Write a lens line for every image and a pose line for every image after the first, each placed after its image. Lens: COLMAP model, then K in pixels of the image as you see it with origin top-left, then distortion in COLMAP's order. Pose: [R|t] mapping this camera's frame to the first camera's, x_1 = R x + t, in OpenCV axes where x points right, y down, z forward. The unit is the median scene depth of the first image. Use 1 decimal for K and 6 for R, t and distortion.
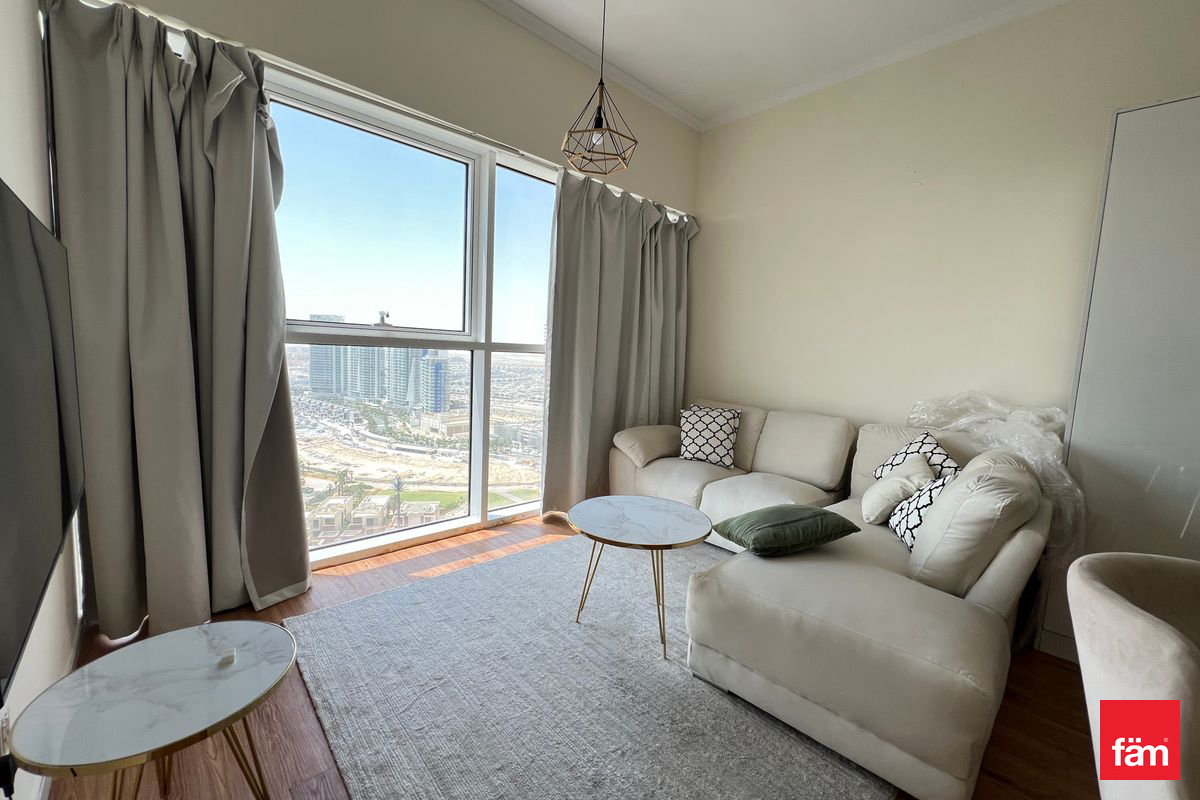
lens RADIAL K [[481.2, 0, 598.0], [0, 481.2, 399.1], [0, 0, 1]] dist [-0.003122, 0.000621]
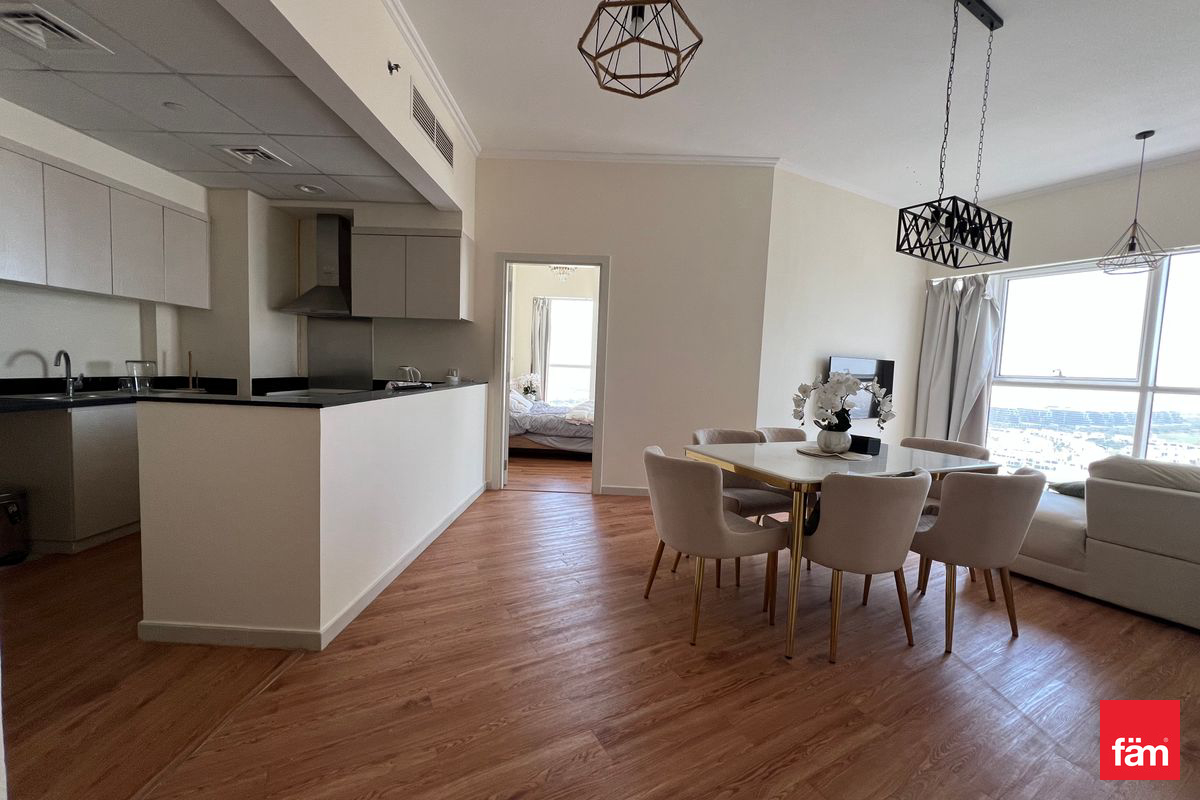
lens RADIAL K [[481.2, 0, 602.5], [0, 481.2, 401.3], [0, 0, 1]] dist [-0.003122, 0.000621]
pose [[-0.229940, 0.017204, -0.973053, 1.111708], [-0.140502, 0.988782, 0.050683, 0.057417], [0.963009, 0.148370, -0.224944, -0.148271]]
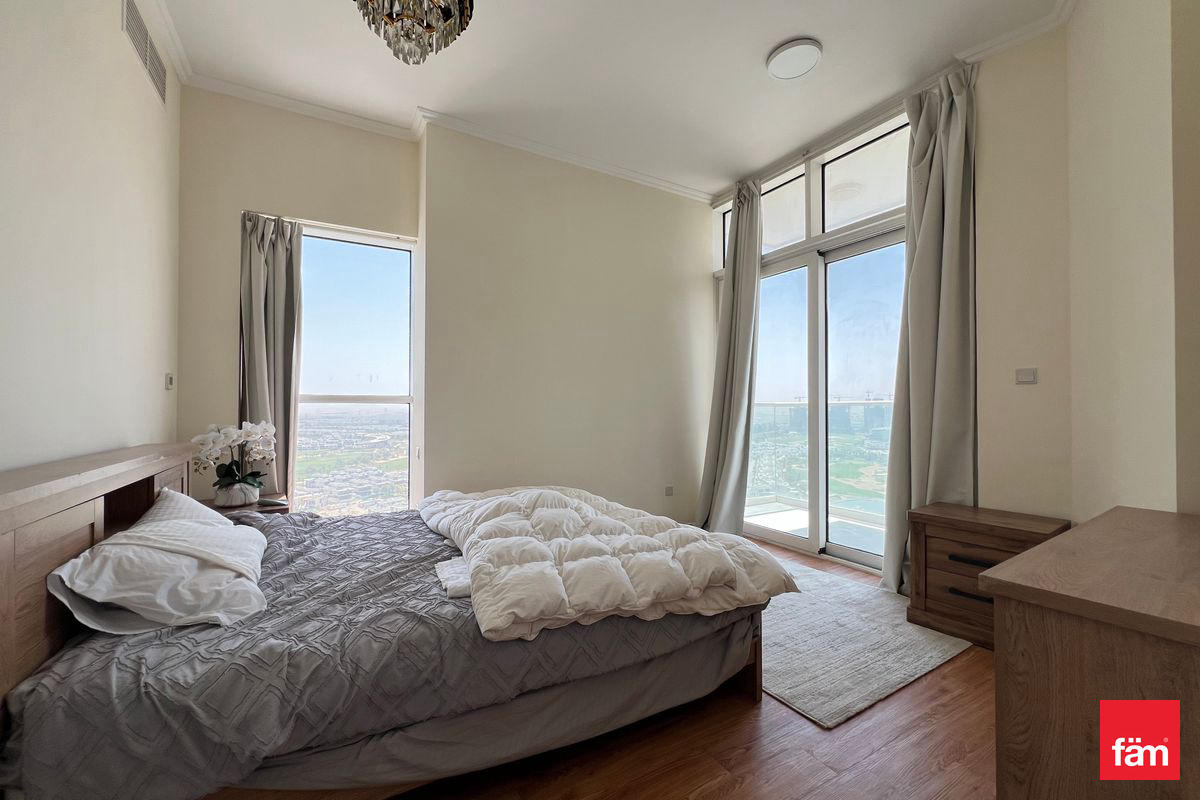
lens RADIAL K [[480.1, 0, 598.8], [0, 480.1, 400.2], [0, 0, 1]] dist [-0.001944, -0.000220]
pose [[0.293743, -0.058558, -0.954089, 0.071498], [-0.080567, 0.993053, -0.085754, 0.071700], [0.952483, 0.102058, 0.286985, -0.599869]]
